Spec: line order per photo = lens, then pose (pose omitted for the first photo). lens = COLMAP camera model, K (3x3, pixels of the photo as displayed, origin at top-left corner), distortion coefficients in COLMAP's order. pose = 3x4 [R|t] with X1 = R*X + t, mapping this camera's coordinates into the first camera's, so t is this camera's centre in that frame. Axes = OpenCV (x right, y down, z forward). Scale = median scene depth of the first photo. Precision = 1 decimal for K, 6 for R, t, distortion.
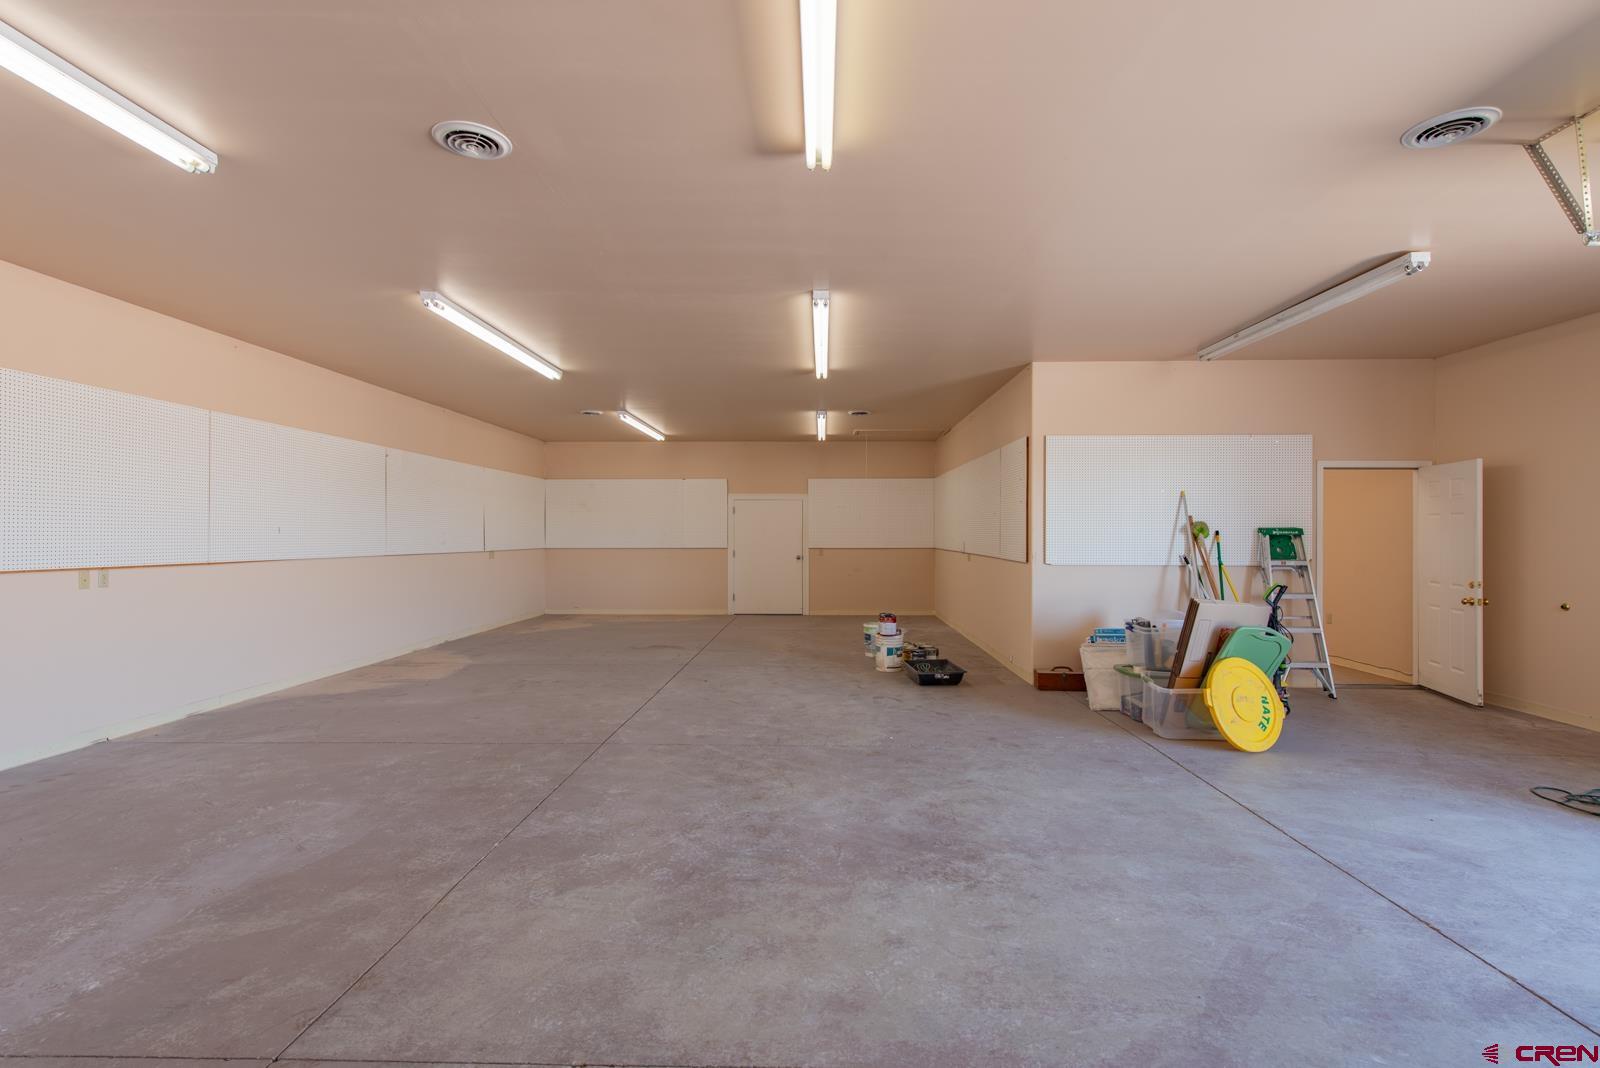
lens RADIAL K [[754.7, 0, 796.8], [0, 754.7, 533.3], [0, 0, 1]] dist [0.012355, -0.001811]
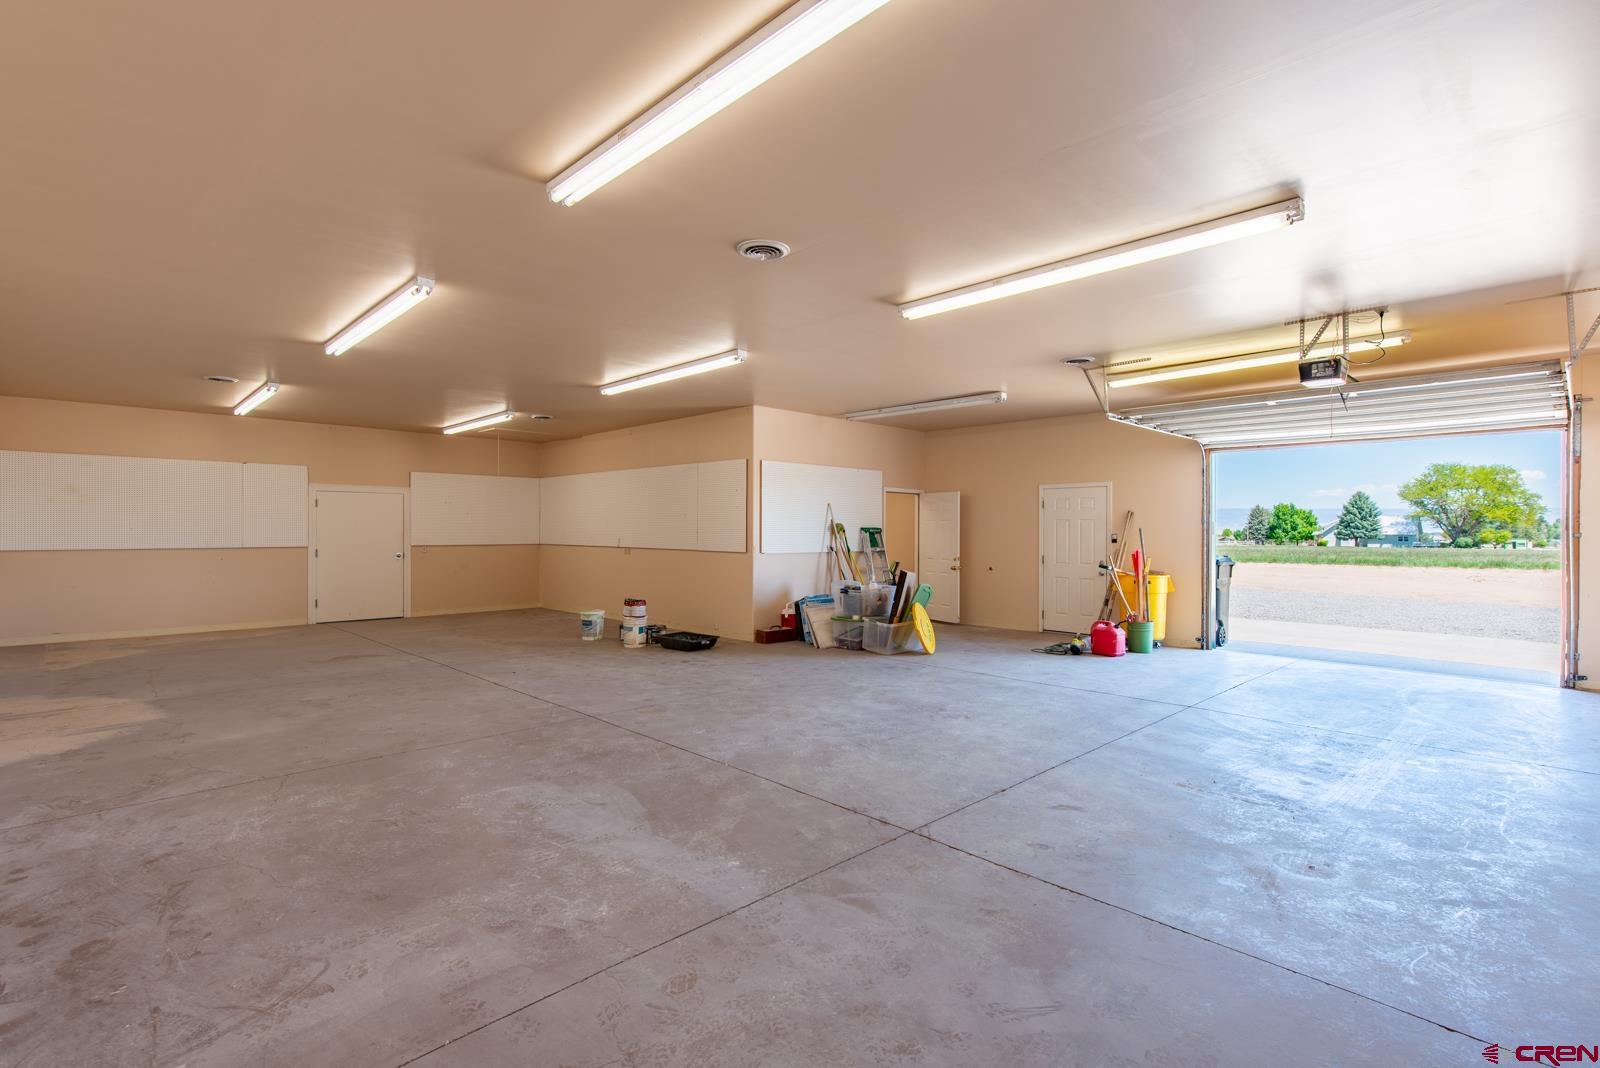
lens RADIAL K [[754.7, 0, 803.1], [0, 754.7, 532.8], [0, 0, 1]] dist [0.012355, -0.001811]
pose [[0.690440, 0.000668, 0.723389, -0.632284], [-0.002811, 0.999995, 0.001759, 0.001035], [-0.723384, -0.003248, 0.690438, -0.004618]]
